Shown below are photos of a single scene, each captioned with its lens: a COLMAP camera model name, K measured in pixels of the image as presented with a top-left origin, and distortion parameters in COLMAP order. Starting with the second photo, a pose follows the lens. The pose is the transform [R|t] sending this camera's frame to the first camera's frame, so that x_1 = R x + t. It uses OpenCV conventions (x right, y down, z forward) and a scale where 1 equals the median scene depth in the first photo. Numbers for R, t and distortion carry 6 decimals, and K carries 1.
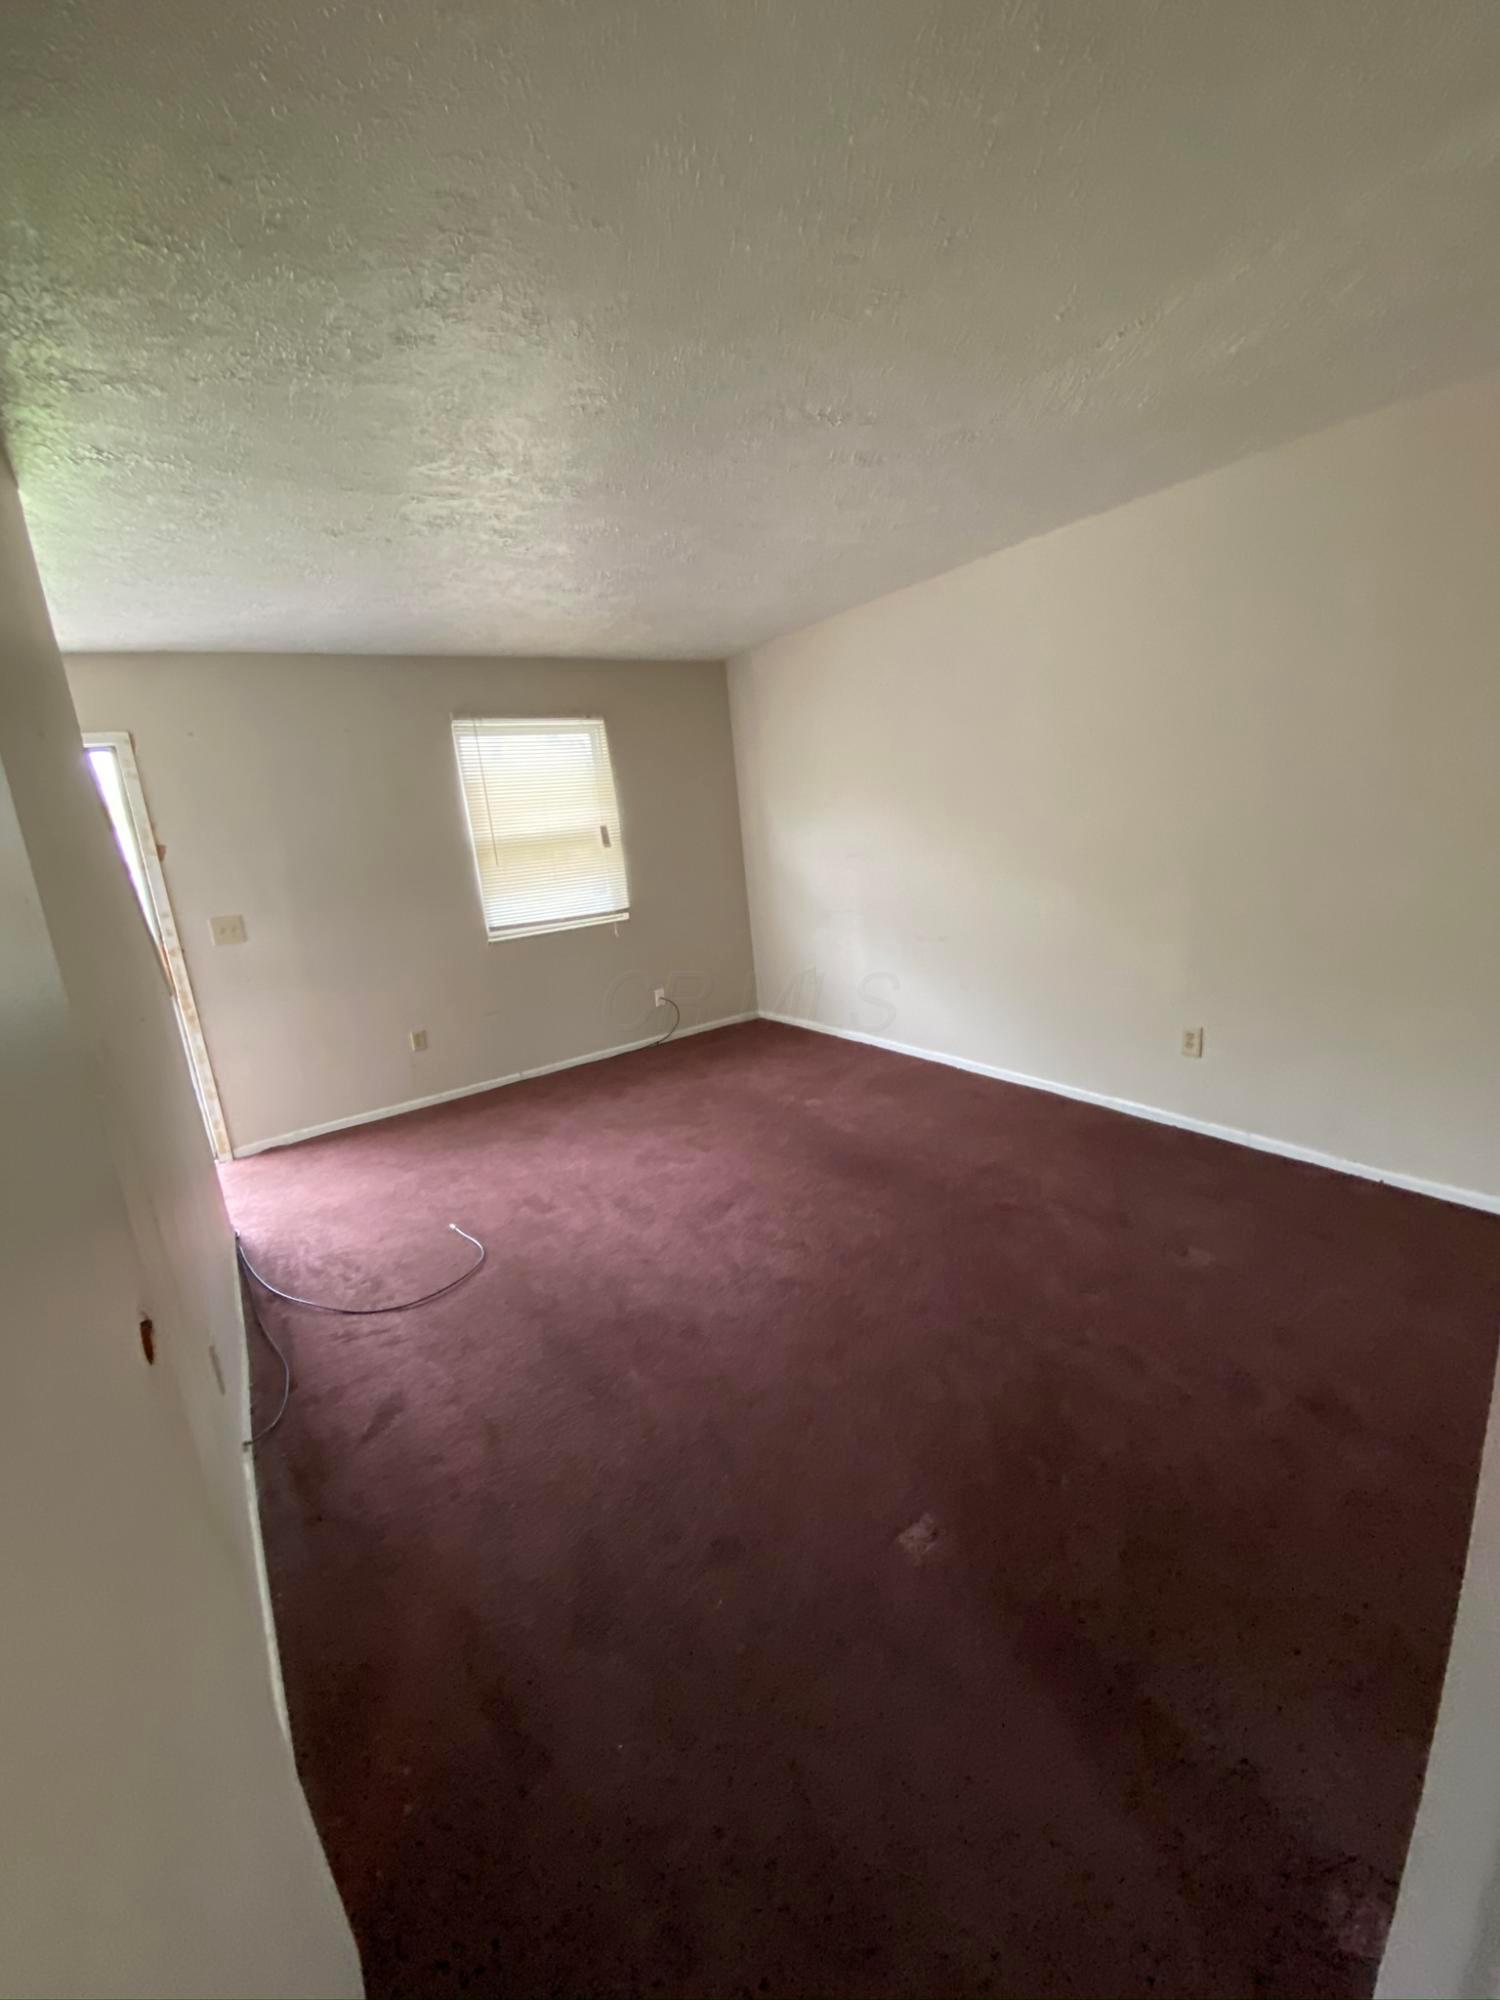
lens RADIAL K [[819.3, 0, 754.2], [0, 819.3, 1008.6], [0, 0, 1]] dist [-0.003391, -0.001887]
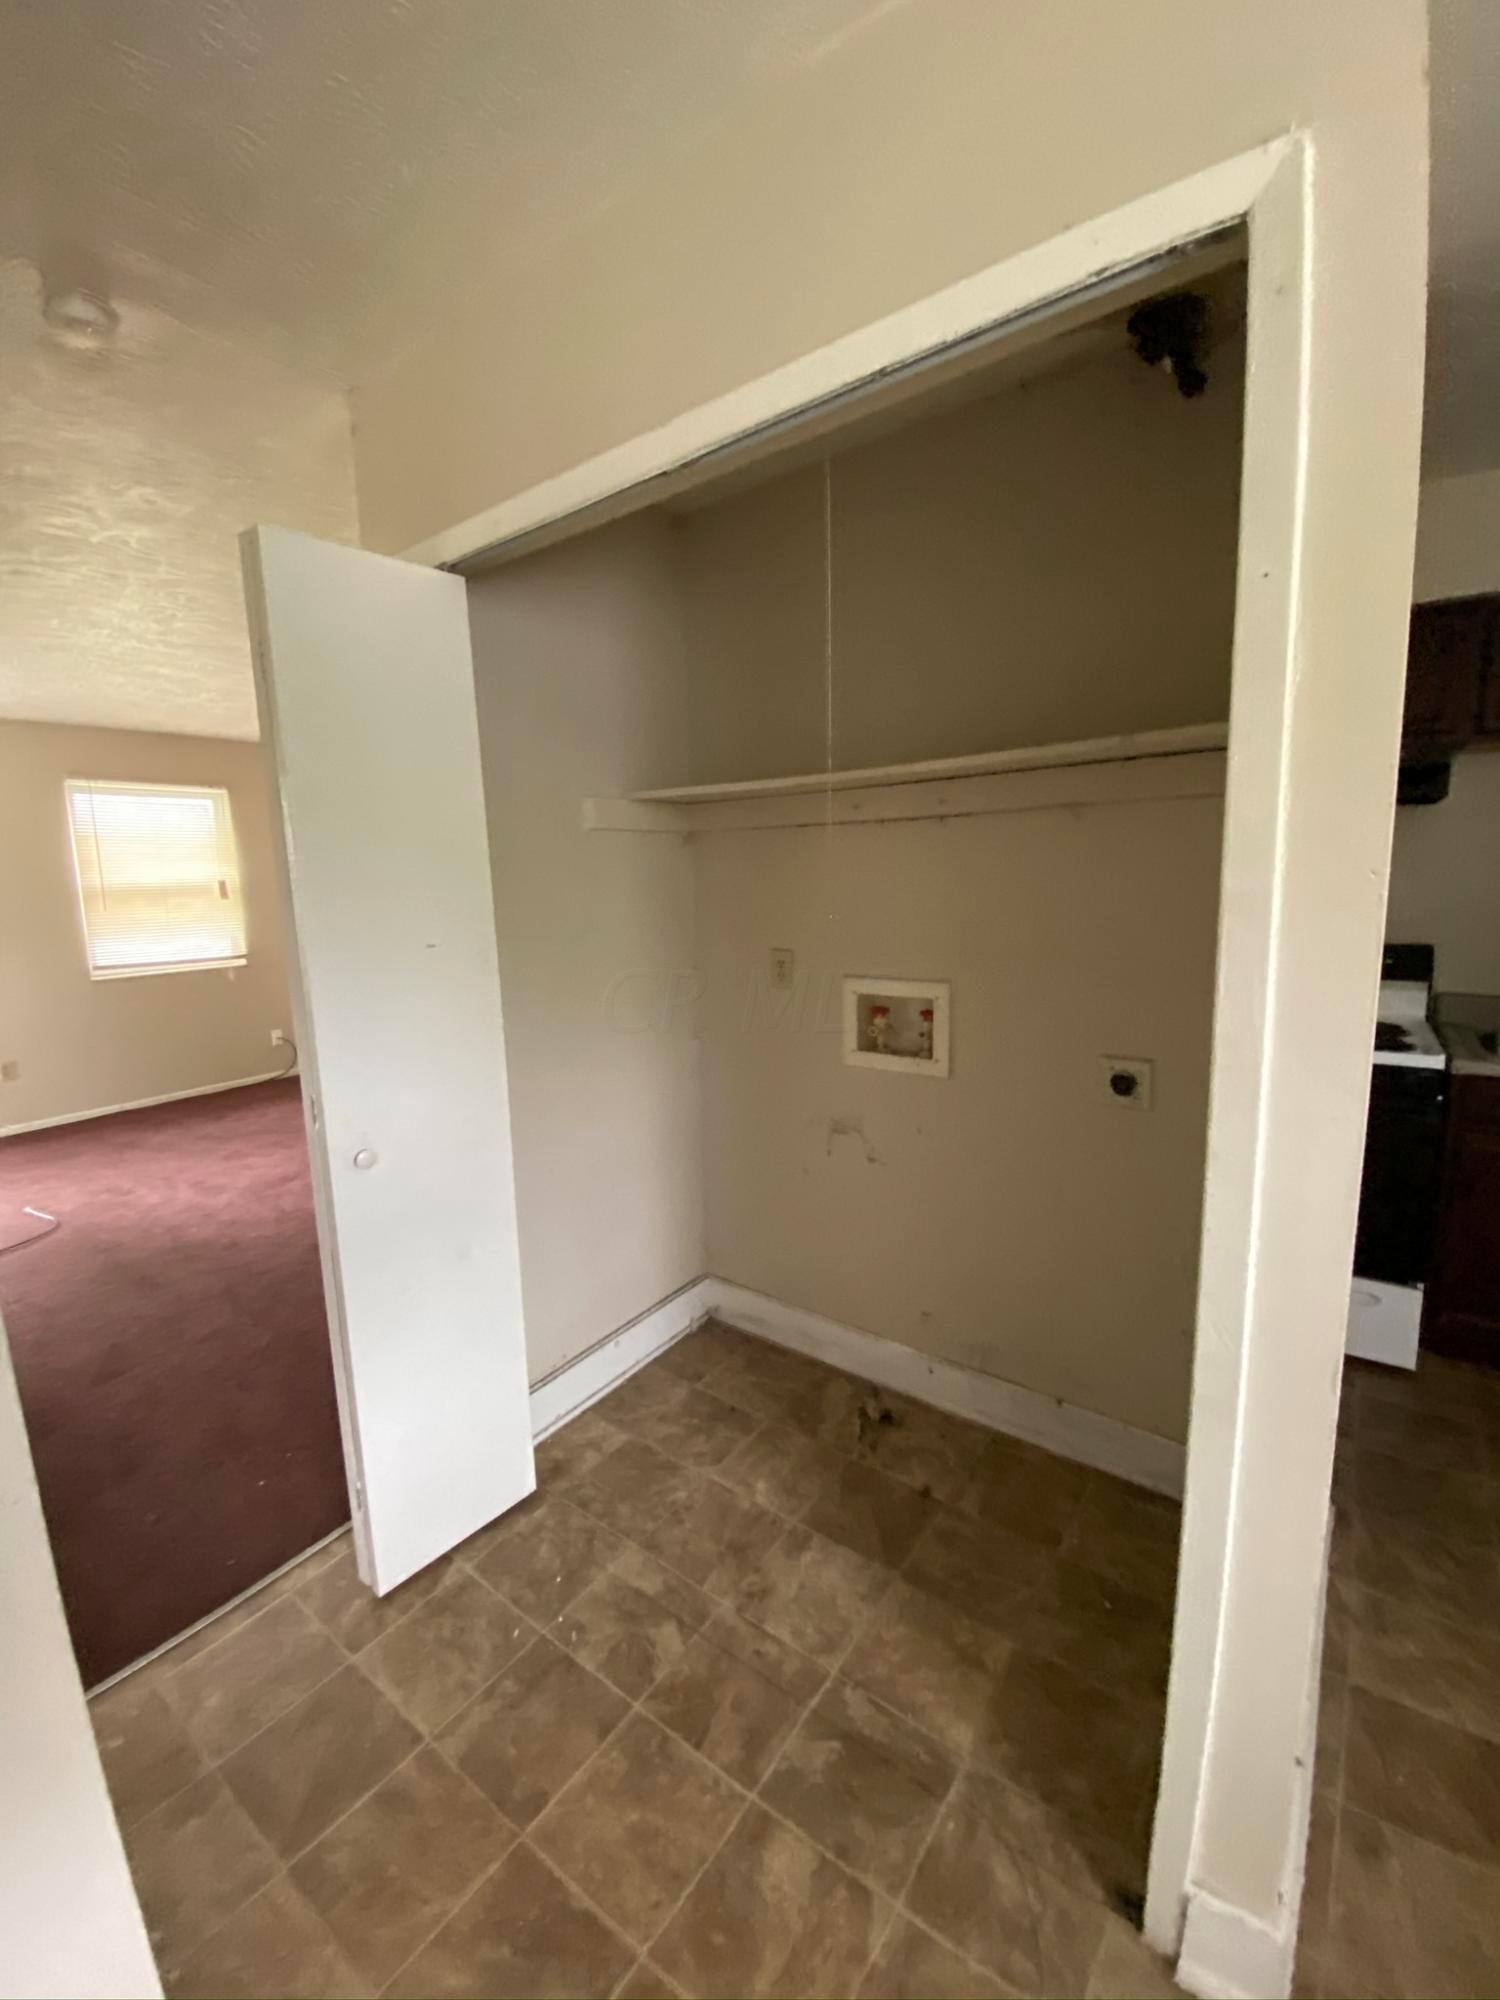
lens RADIAL K [[868.3, 0, 752.4], [0, 868.3, 987.9], [0, 0, 1]] dist [0.000376, -0.001334]
pose [[0.950520, 0.018838, 0.310090, 0.168404], [0.017524, 0.993319, -0.114061, 0.084912], [-0.310167, 0.113852, 0.943840, -0.394430]]
